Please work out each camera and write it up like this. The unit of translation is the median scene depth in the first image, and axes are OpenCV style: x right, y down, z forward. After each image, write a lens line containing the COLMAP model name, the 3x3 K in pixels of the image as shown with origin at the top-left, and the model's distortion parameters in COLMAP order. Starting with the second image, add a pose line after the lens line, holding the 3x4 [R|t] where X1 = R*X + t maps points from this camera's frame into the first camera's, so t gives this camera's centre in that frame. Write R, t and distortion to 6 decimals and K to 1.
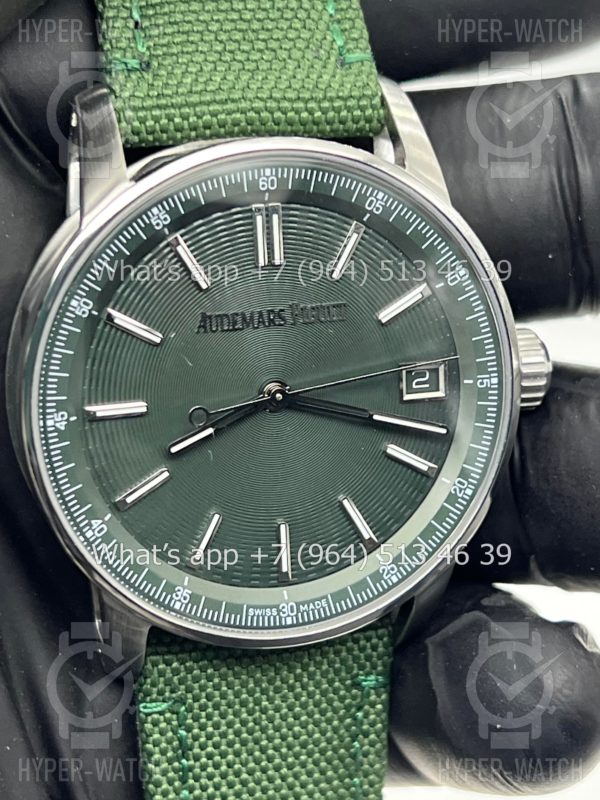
lens RADIAL K [[1868.1, 0, 297.0], [0, 1868.1, 382.1], [0, 0, 1]] dist [0.283956, 0.000000]
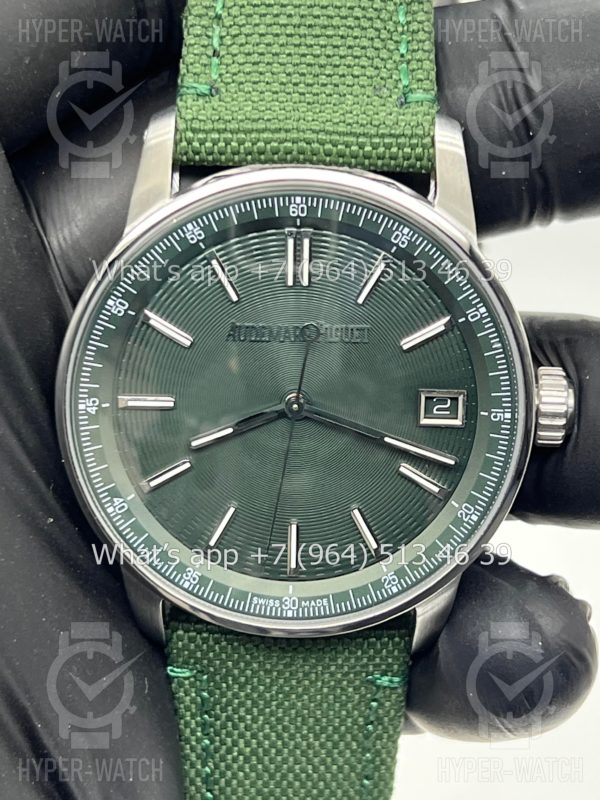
lens RADIAL K [[1868.1, 0, 291.0], [0, 1868.1, 398.7], [0, 0, 1]] dist [0.283956, 0.000000]
pose [[0.959562, 0.116153, -0.256415, 0.264294], [-0.109594, 0.993180, 0.039774, -0.039731], [0.259287, -0.010064, 0.965748, -0.044316]]
